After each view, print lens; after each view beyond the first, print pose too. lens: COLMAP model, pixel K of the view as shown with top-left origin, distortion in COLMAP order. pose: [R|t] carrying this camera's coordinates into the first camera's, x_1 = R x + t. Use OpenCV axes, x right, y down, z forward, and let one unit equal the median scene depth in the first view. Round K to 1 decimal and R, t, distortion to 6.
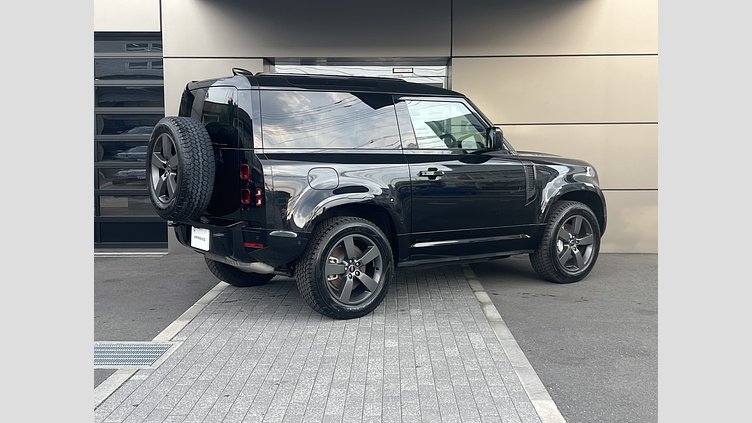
lens RADIAL K [[1035.4, 0, 364.7], [0, 1035.4, 213.4], [0, 0, 1]] dist [0.022136, -0.045297]
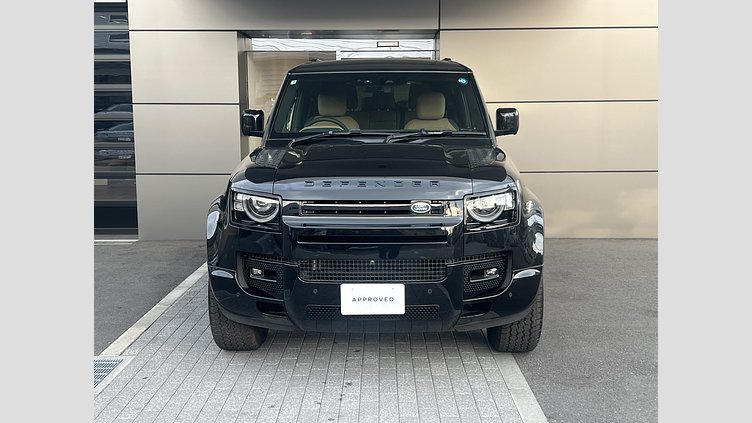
lens RADIAL K [[964.2, 0, 377.8], [0, 964.2, 231.0], [0, 0, 1]] dist [-0.006388, -0.017273]
pose [[0.999815, -0.004071, 0.018819, 0.016125], [0.002993, 0.998371, 0.056981, -0.028091], [-0.019020, -0.056914, 0.998198, 0.178530]]
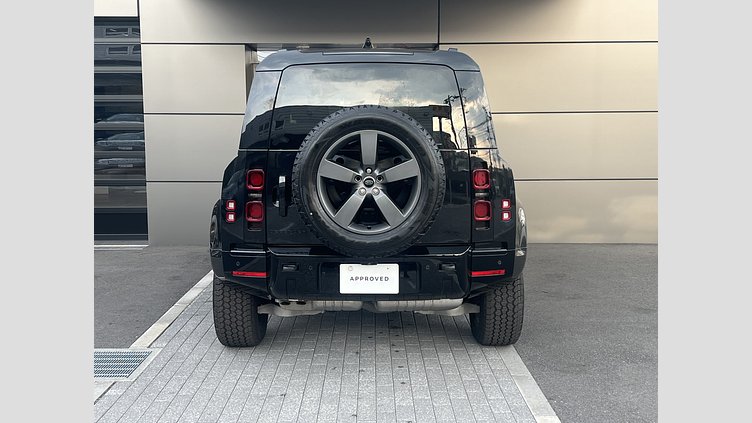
lens RADIAL K [[991.9, 0, 376.8], [0, 991.9, 226.2], [0, 0, 1]] dist [0.007556, -0.007600]
pose [[0.999413, -0.003712, 0.034045, -0.009804], [0.002414, 0.999271, 0.038106, -0.021365], [-0.034161, -0.038002, 0.998694, 0.089566]]
